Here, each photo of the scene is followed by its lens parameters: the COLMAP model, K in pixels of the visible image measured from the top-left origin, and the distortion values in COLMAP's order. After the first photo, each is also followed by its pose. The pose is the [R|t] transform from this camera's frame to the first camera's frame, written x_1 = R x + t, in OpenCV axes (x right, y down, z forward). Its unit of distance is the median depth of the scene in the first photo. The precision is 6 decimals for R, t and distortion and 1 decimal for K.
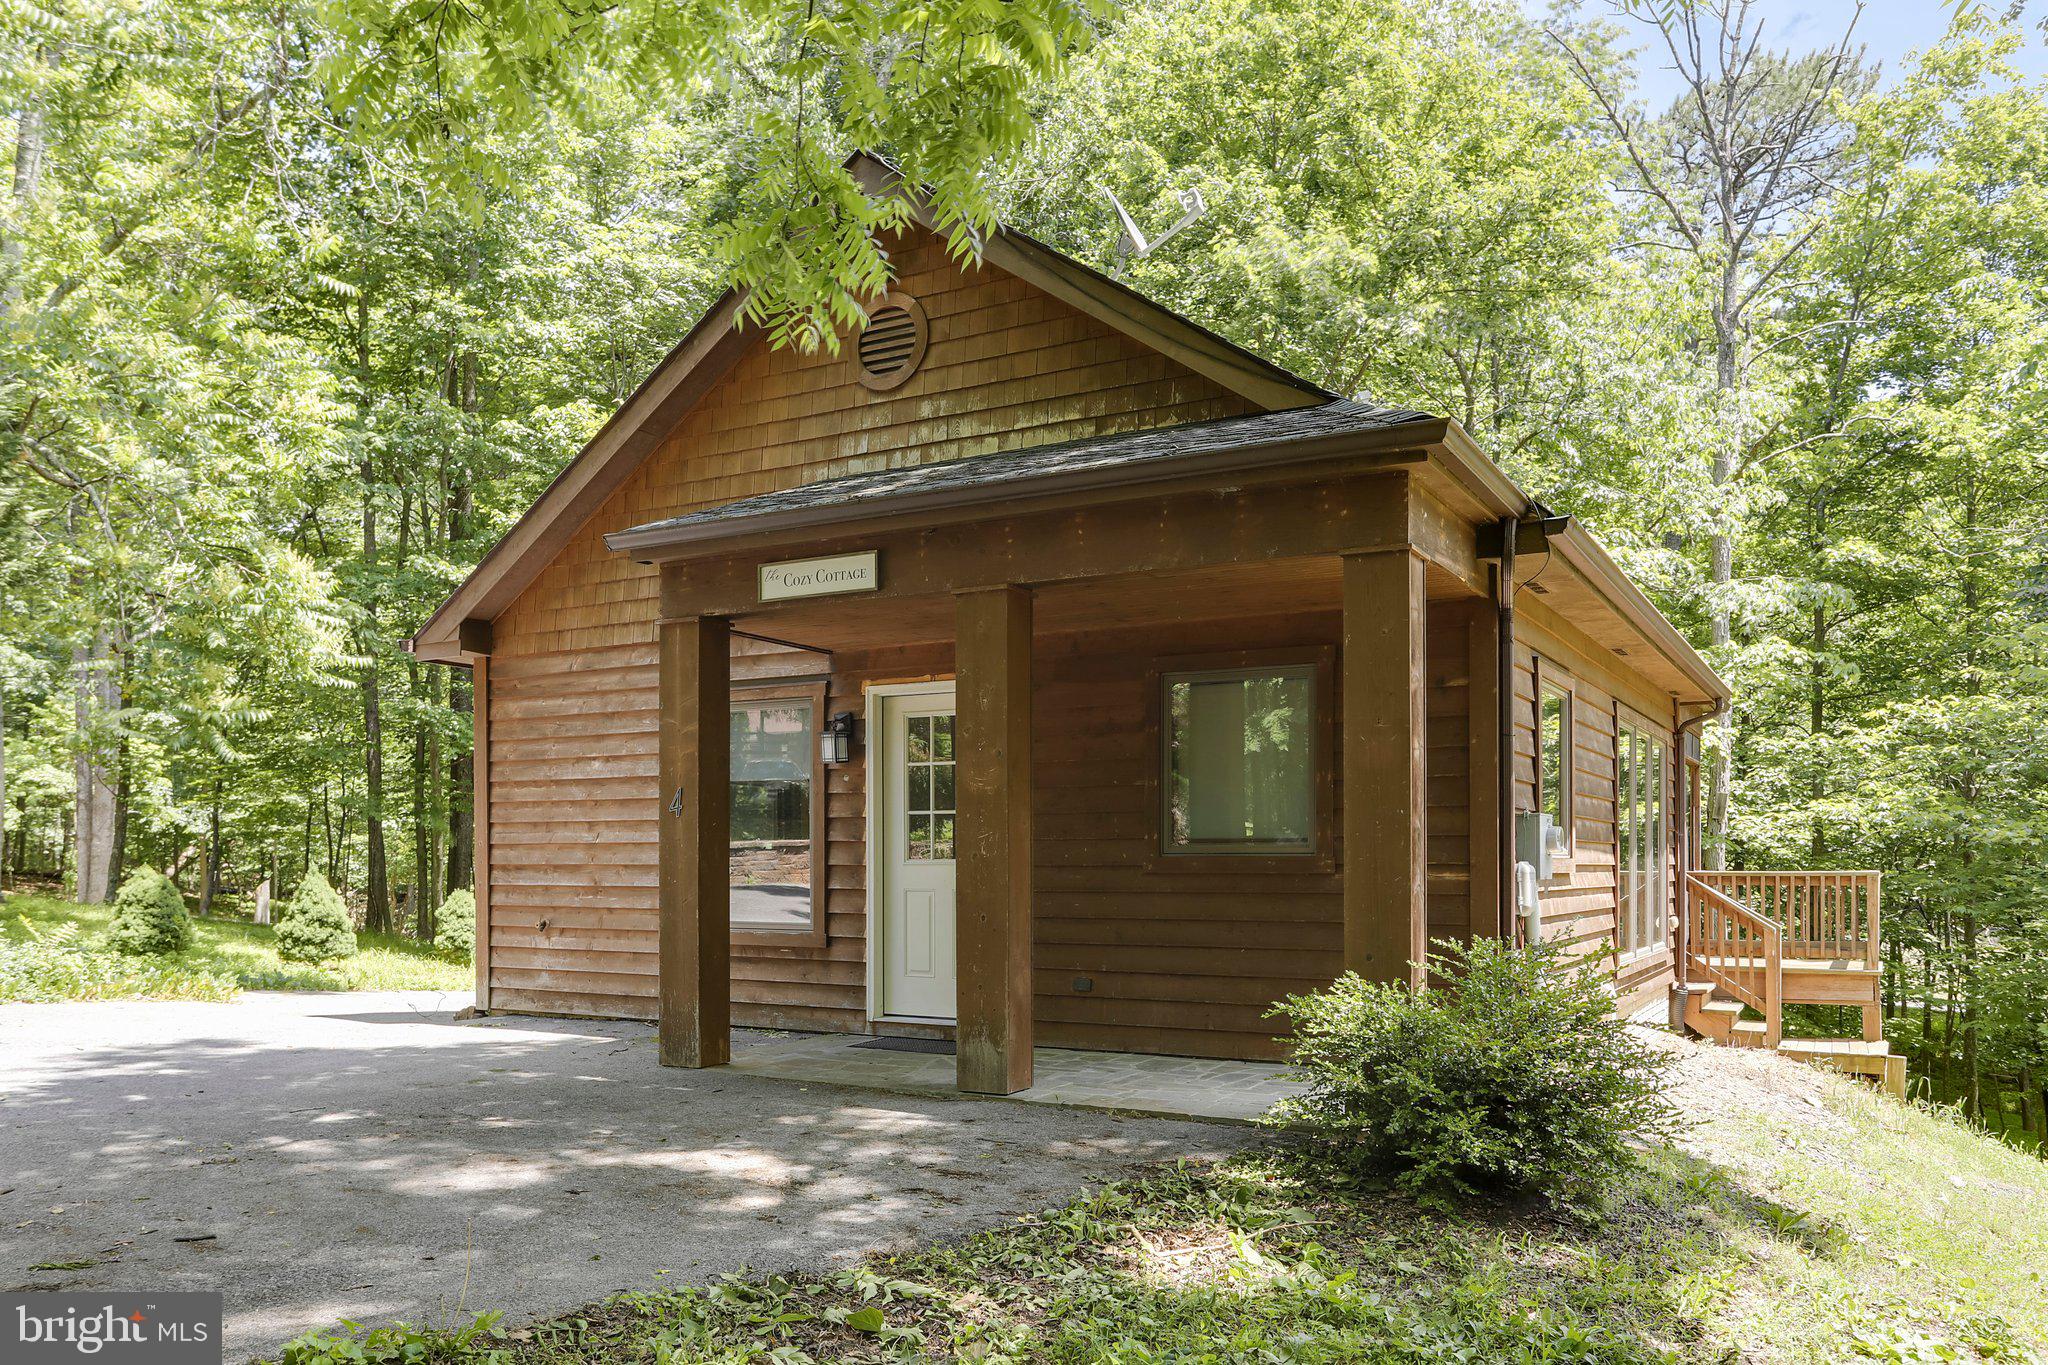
lens RADIAL K [[1533.9, 0, 1024.3], [0, 1533.9, 687.4], [0, 0, 1]] dist [-0.010804, -0.000883]
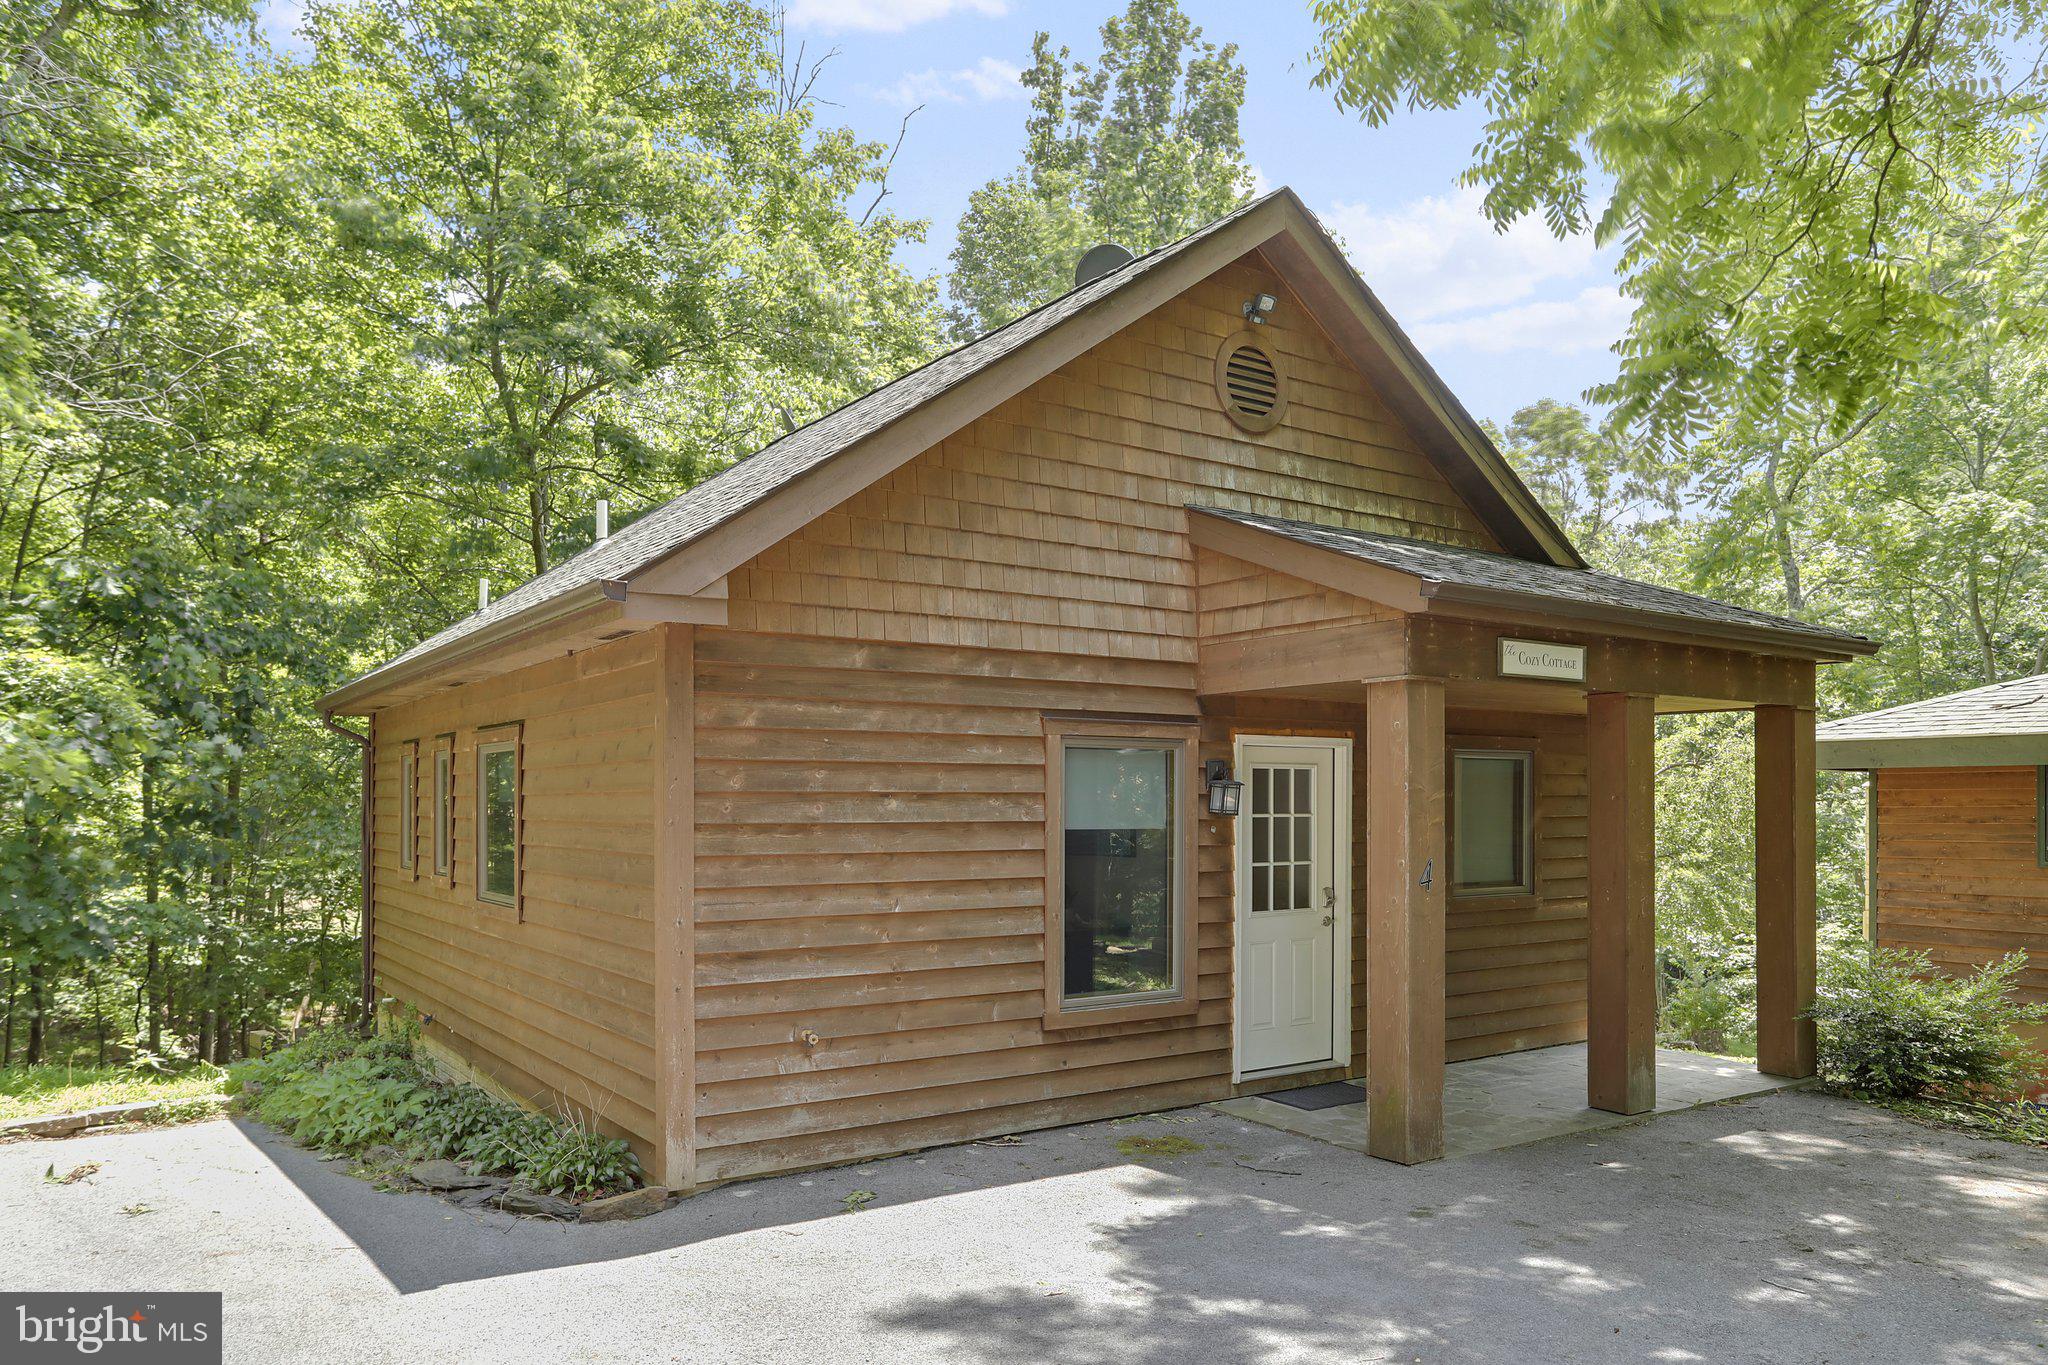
lens RADIAL K [[1411.6, 0, 1024.6], [0, 1411.6, 676.3], [0, 0, 1]] dist [0.010681, 0.000757]
pose [[0.426274, 0.080870, 0.900972, -0.963366], [-0.102646, 0.993887, -0.040646, 0.012746], [-0.898752, -0.075154, 0.431969, 0.741131]]
